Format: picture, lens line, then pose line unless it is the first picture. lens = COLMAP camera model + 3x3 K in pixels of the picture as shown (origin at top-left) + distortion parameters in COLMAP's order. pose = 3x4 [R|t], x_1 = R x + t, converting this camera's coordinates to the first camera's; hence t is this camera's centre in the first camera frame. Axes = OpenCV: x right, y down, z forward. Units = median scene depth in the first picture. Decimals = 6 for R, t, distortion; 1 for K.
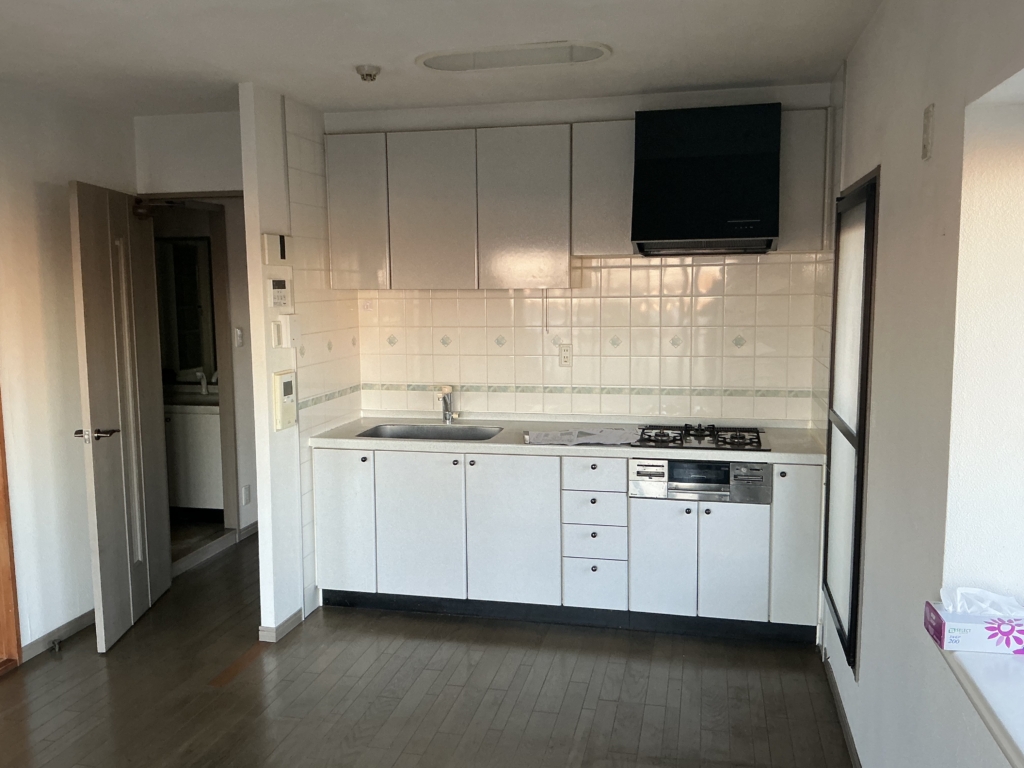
lens RADIAL K [[850.4, 0, 512.0], [0, 850.4, 384.0], [0, 0, 1]] dist [0.144537, -0.305550]
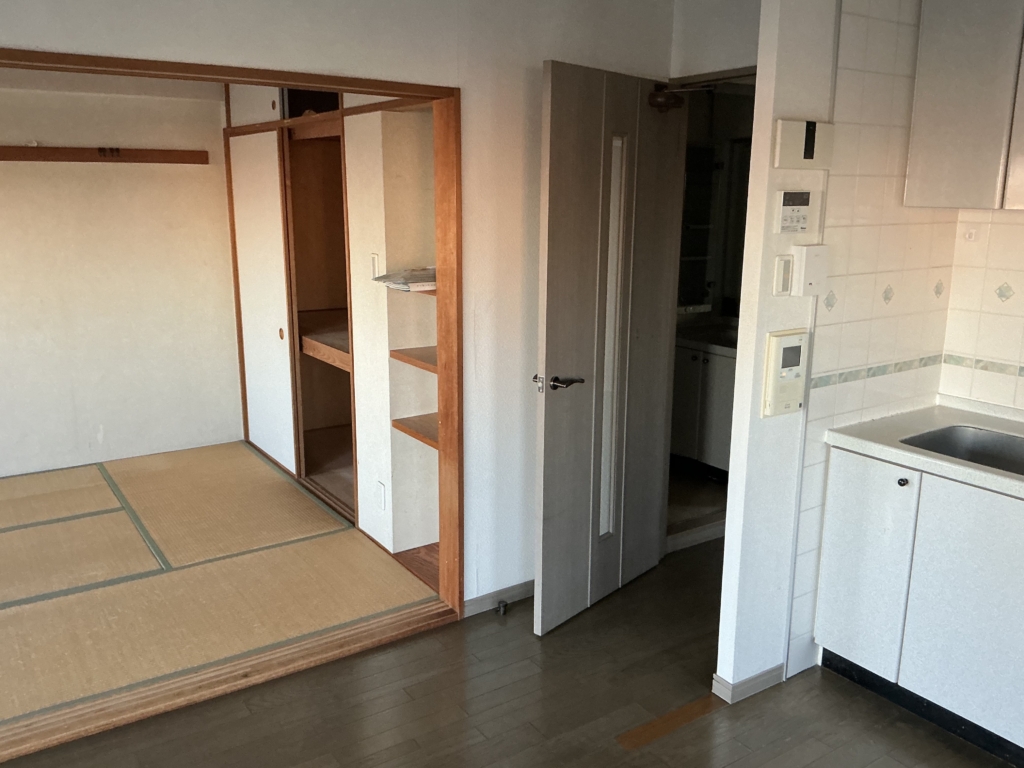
lens RADIAL K [[850.4, 0, 512.0], [0, 850.4, 384.0], [0, 0, 1]] dist [0.144537, -0.305550]
pose [[0.731915, 0.160423, -0.662243, 0.027357], [-0.092602, 0.986292, 0.136576, -0.045286], [0.675075, -0.038637, 0.736737, 0.354406]]
